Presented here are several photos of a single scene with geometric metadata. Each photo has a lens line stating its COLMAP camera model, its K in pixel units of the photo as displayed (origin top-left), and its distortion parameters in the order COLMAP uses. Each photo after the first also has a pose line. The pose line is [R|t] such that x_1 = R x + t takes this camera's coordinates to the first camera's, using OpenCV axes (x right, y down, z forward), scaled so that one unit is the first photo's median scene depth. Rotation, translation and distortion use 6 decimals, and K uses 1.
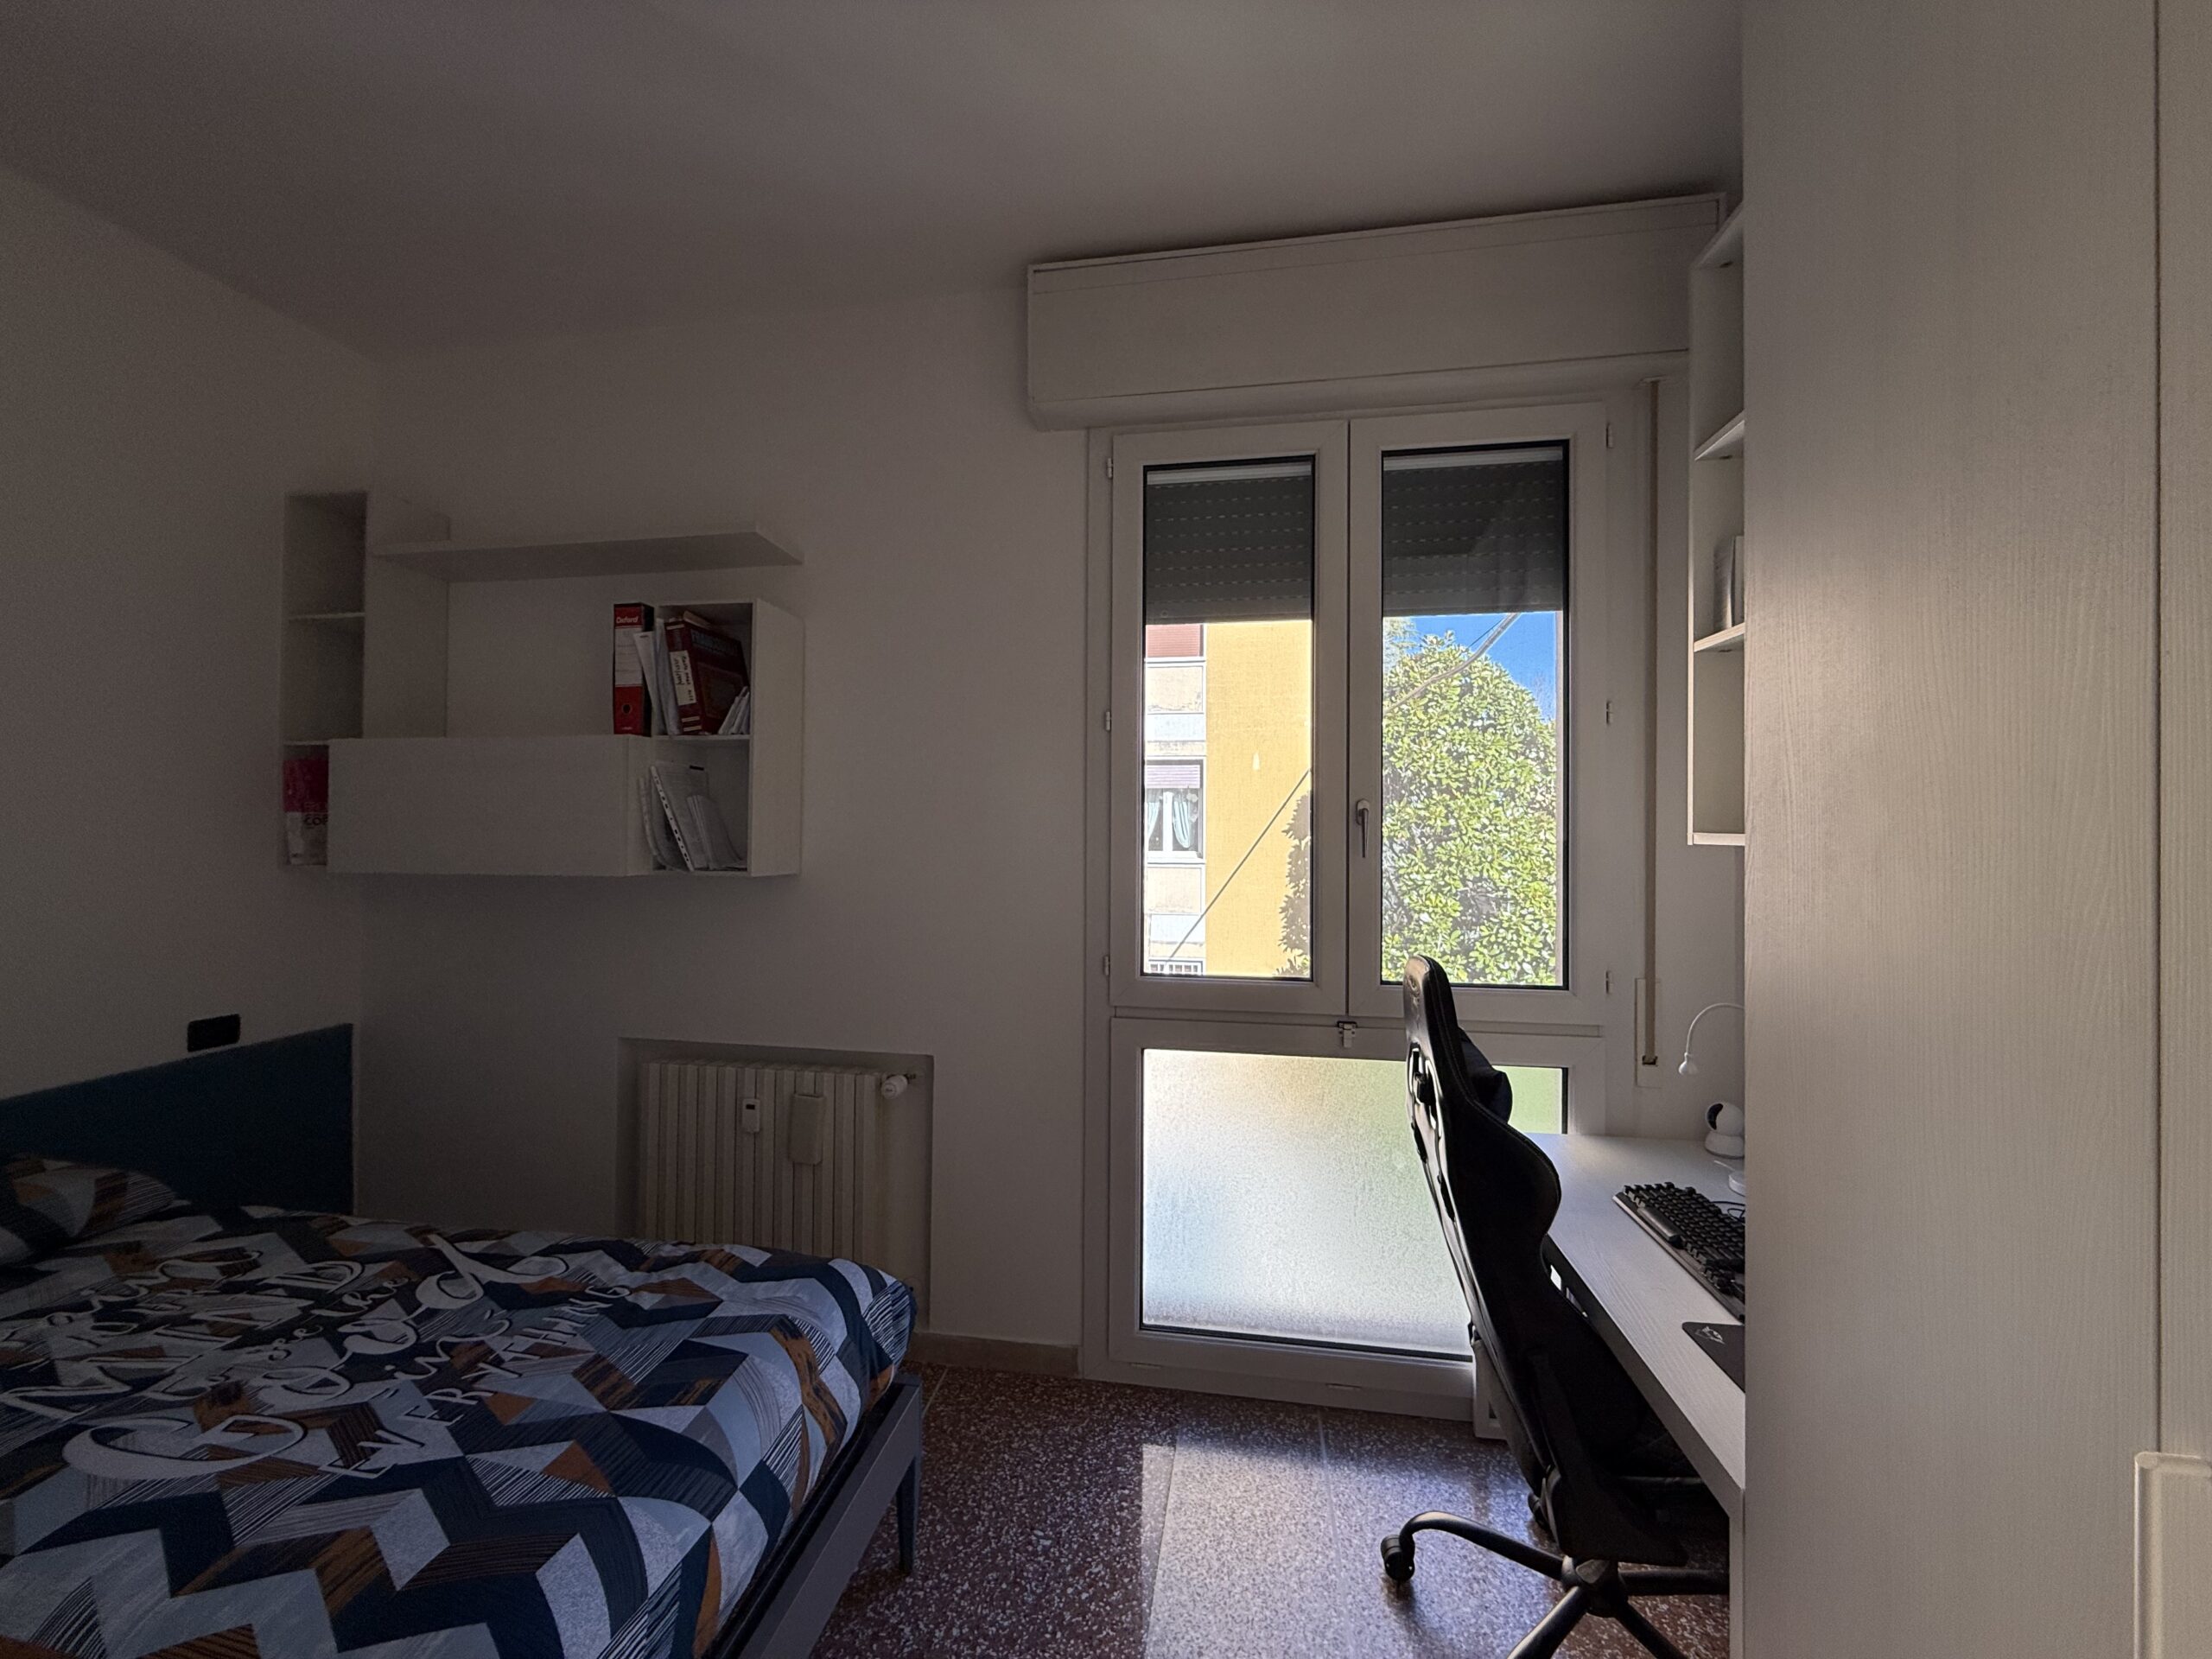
lens RADIAL K [[879.5, 0, 1100.6], [0, 879.5, 827.7], [0, 0, 1]] dist [-0.001283, 0.000540]
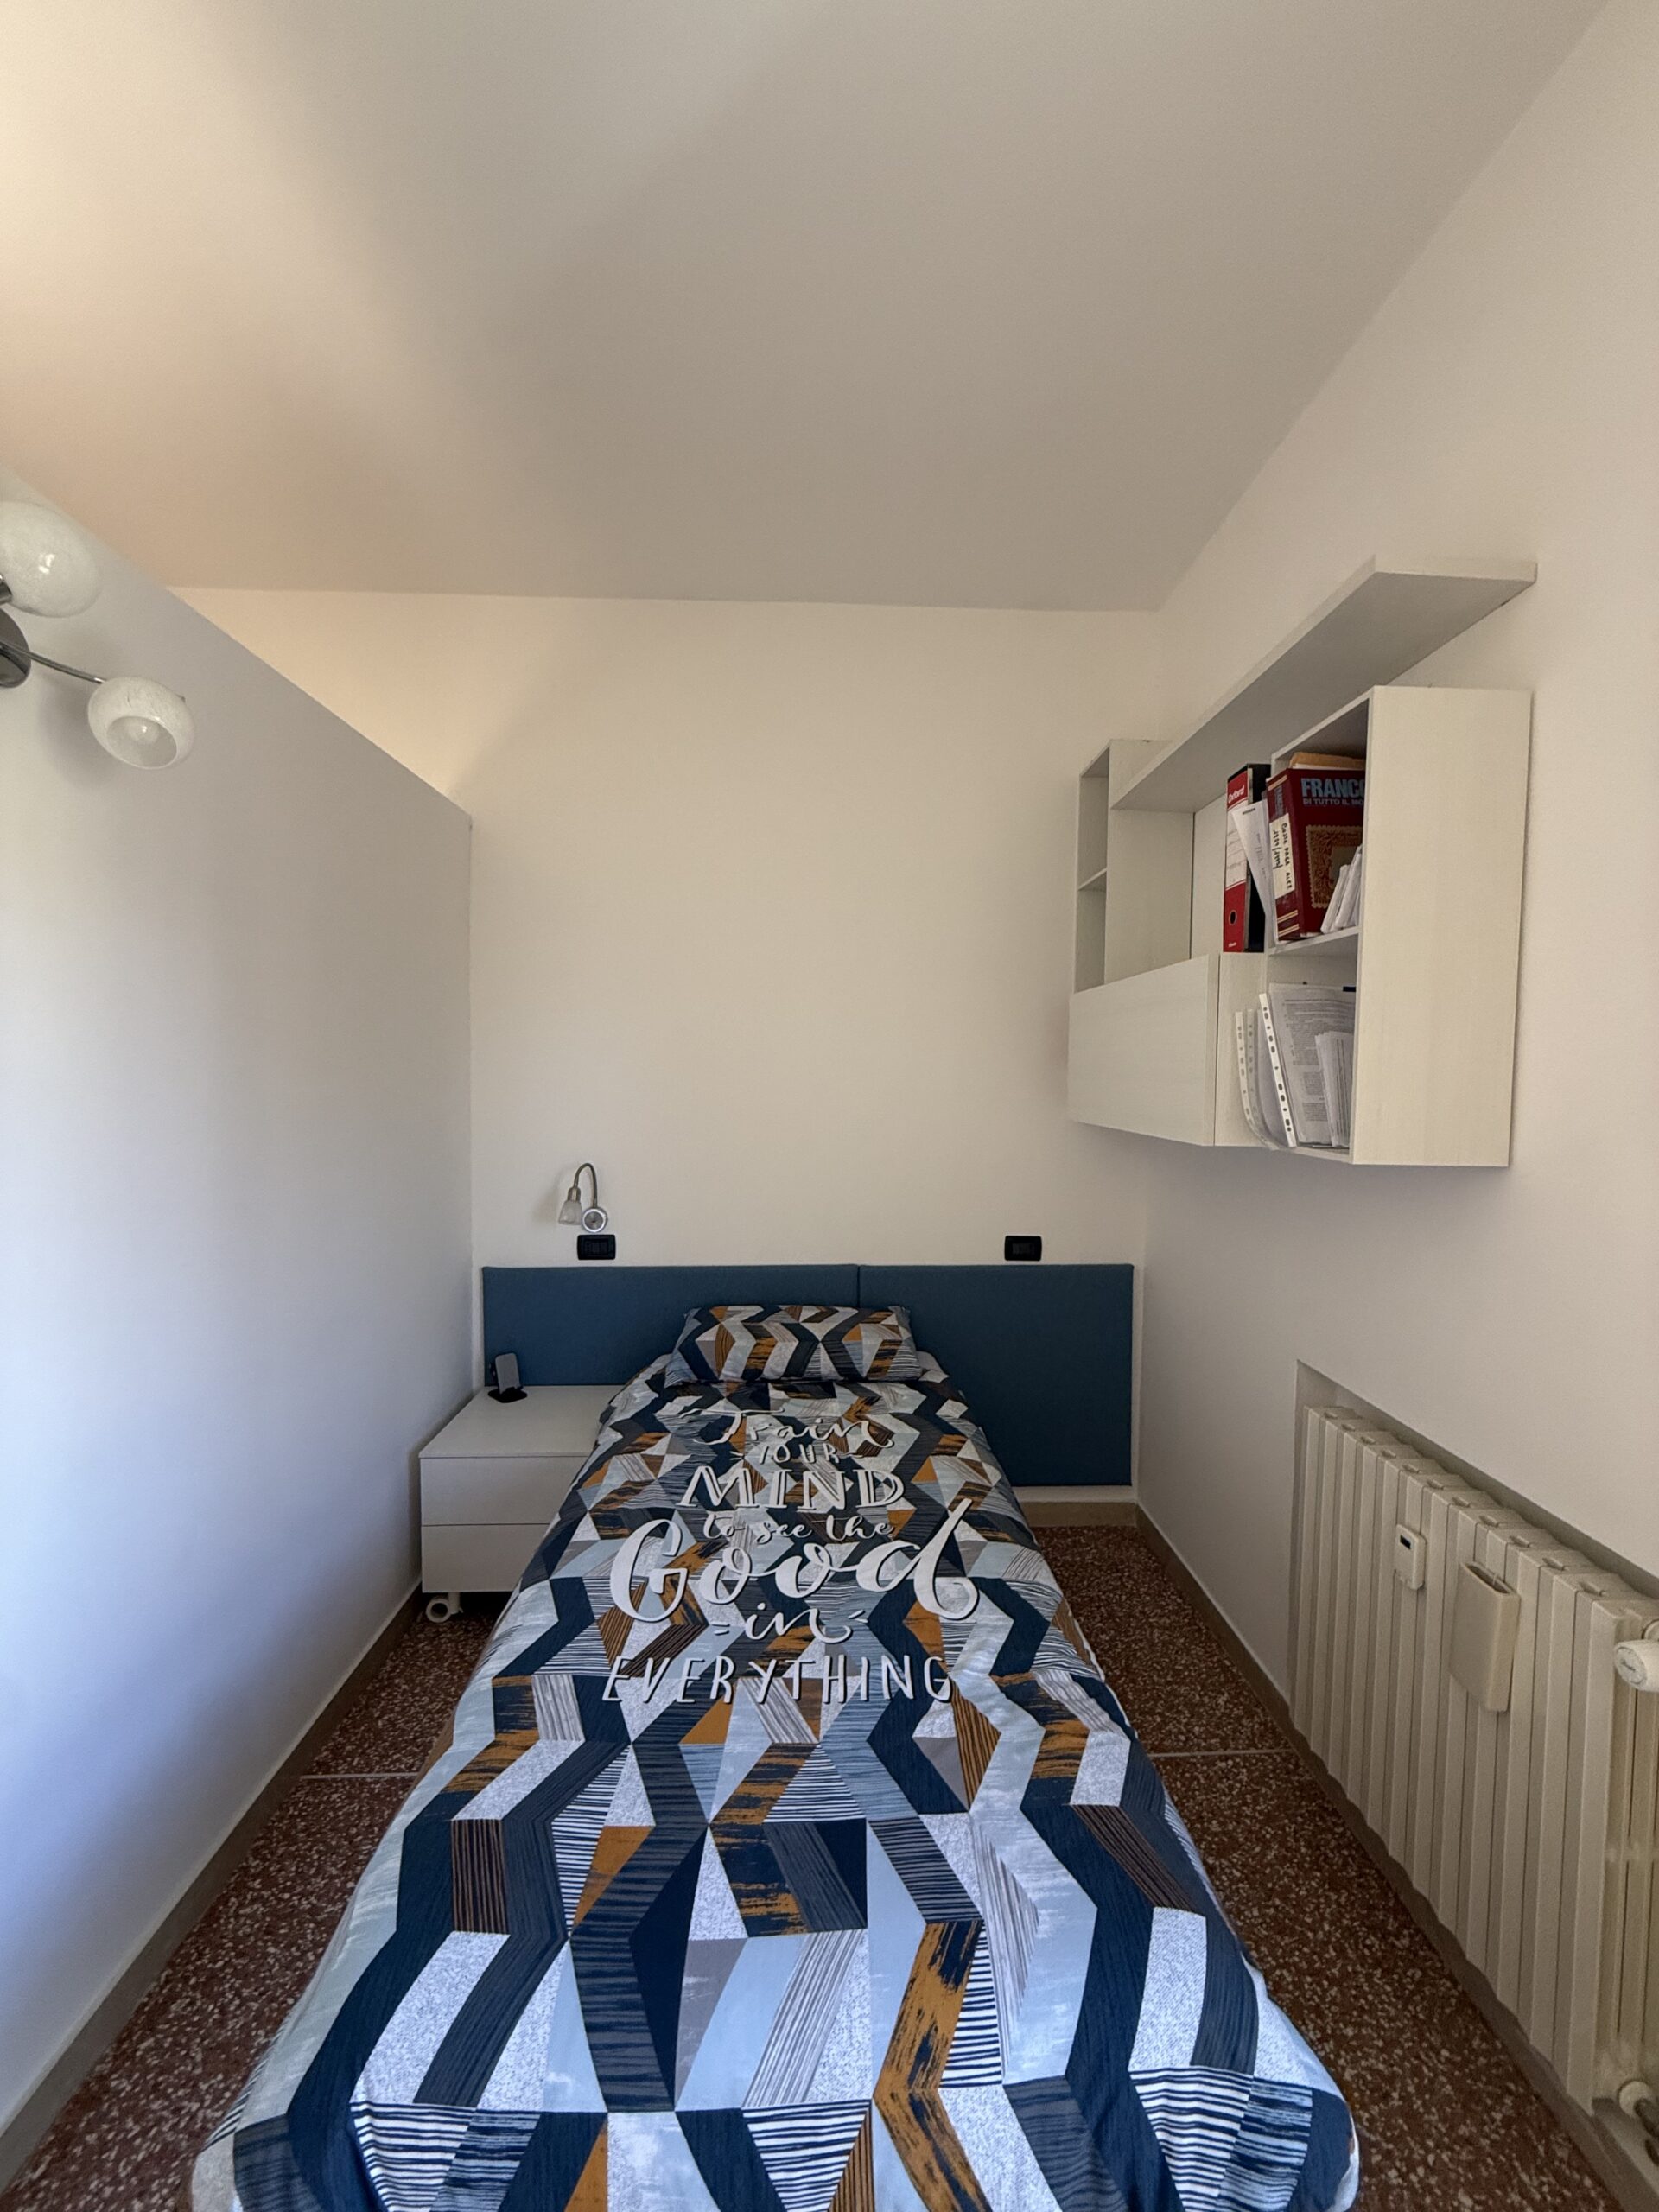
lens RADIAL K [[879.5, 0, 832.9], [0, 879.5, 1103.9], [0, 0, 1]] dist [-0.001283, 0.000540]
pose [[0.194185, 0.033971, -0.980377, 0.165300], [-0.002449, 0.999414, 0.034145, -0.007007], [0.980962, -0.004230, 0.194154, 0.749881]]
